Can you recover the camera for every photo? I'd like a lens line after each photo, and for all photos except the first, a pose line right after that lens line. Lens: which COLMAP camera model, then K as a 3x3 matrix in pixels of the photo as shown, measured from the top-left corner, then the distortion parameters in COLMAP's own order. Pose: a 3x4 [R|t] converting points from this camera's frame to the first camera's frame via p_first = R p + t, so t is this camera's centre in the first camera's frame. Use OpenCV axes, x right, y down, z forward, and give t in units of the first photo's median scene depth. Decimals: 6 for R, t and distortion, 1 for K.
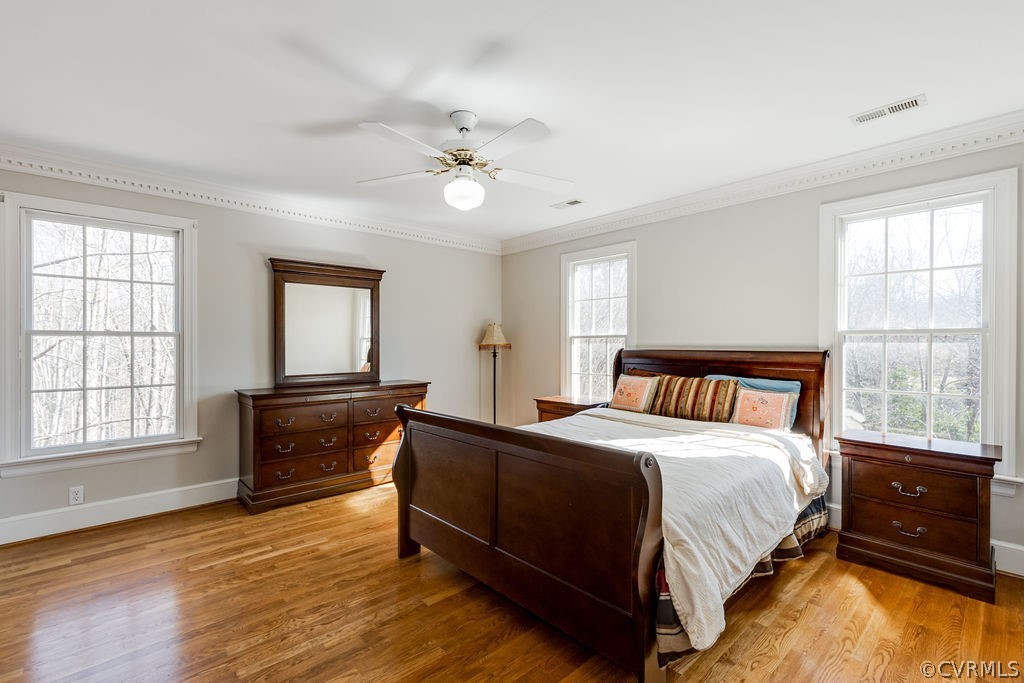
lens RADIAL K [[456.4, 0, 512.2], [0, 456.4, 347.0], [0, 0, 1]] dist [0.005264, -0.000103]
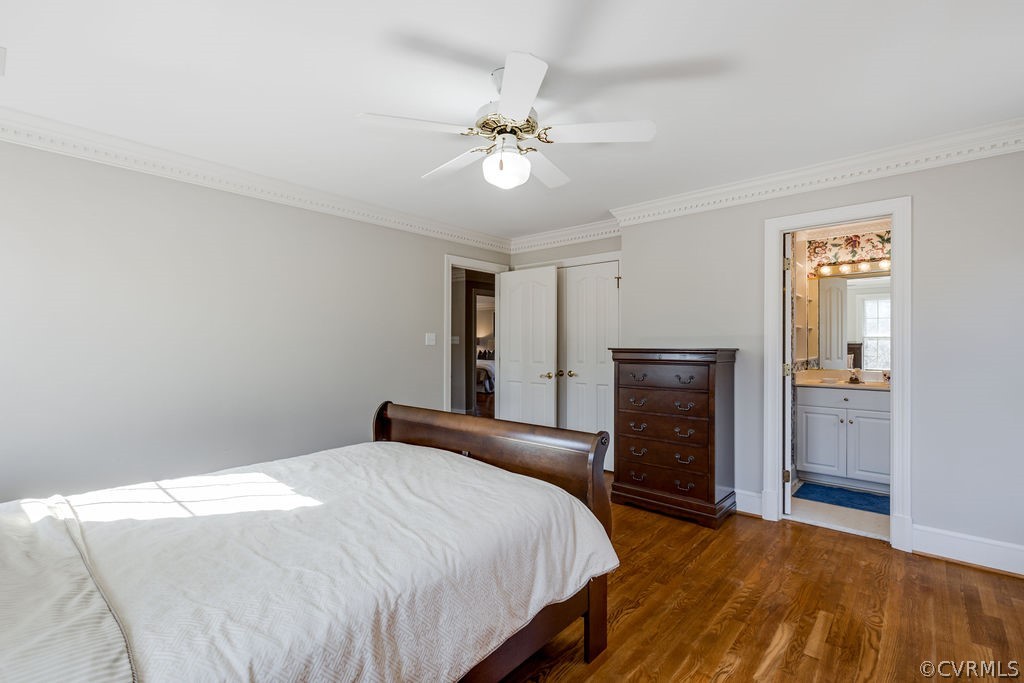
lens RADIAL K [[456.4, 0, 518.2], [0, 456.4, 341.6], [0, 0, 1]] dist [0.005264, -0.000103]
pose [[-0.992914, -0.007236, -0.118616, -0.027131], [-0.007501, 0.999970, 0.001792, -0.014583], [0.118600, 0.002669, -0.992939, 1.684687]]
